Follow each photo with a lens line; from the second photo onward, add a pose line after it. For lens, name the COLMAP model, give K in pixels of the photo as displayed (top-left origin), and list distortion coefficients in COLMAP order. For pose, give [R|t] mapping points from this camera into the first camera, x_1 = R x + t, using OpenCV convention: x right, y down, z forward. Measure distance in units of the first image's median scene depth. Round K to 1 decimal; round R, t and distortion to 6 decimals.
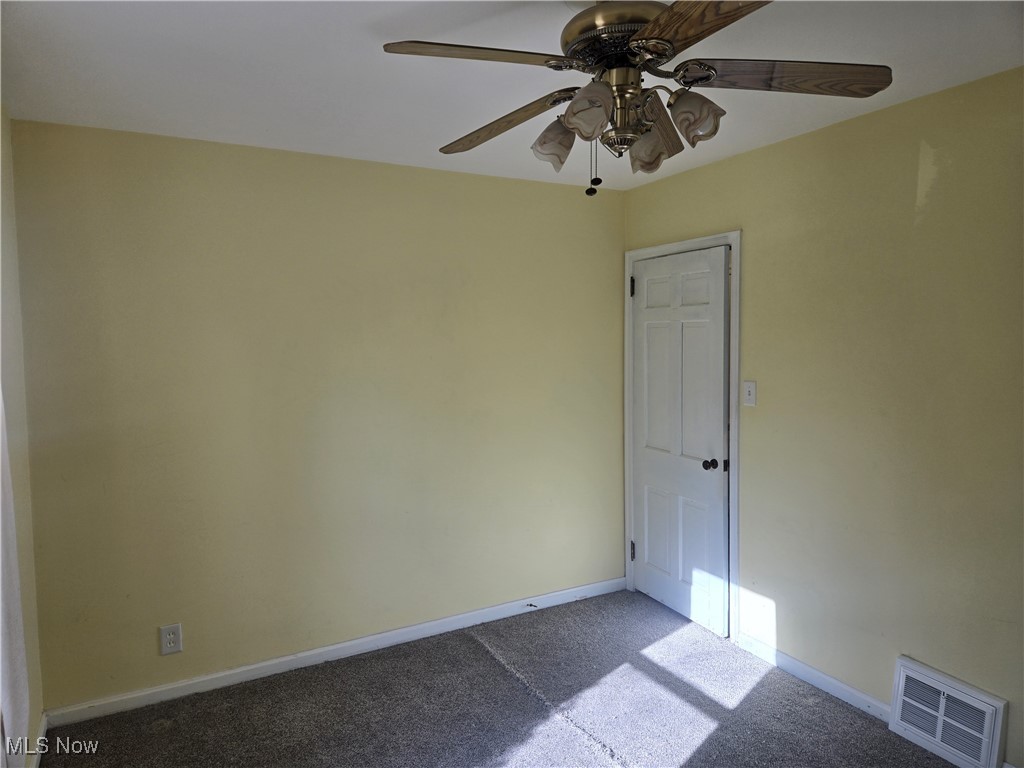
lens RADIAL K [[671.6, 0, 514.3], [0, 671.6, 378.8], [0, 0, 1]] dist [0.083782, -0.079441]
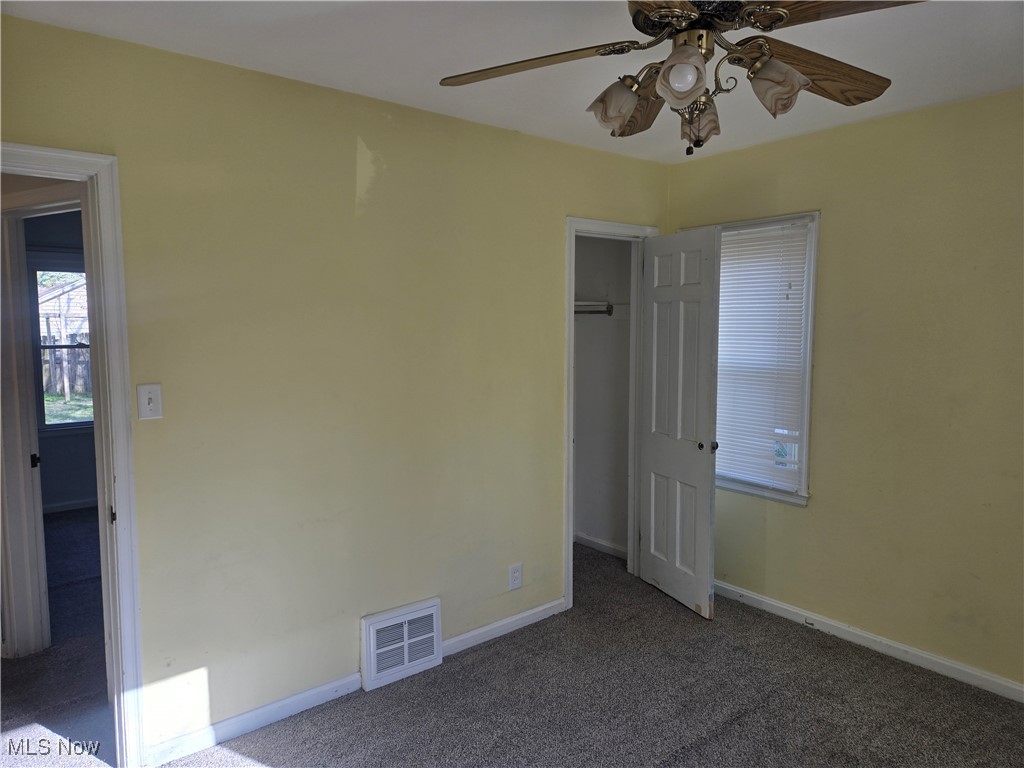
lens RADIAL K [[685.0, 0, 512.0], [0, 685.0, 384.0], [0, 0, 1]] dist [0.095020, -0.085952]
pose [[-0.193770, -0.079247, 0.977841, -0.537752], [0.065274, 0.993482, 0.093449, -0.049215], [-0.978873, 0.081936, -0.187334, 0.990350]]
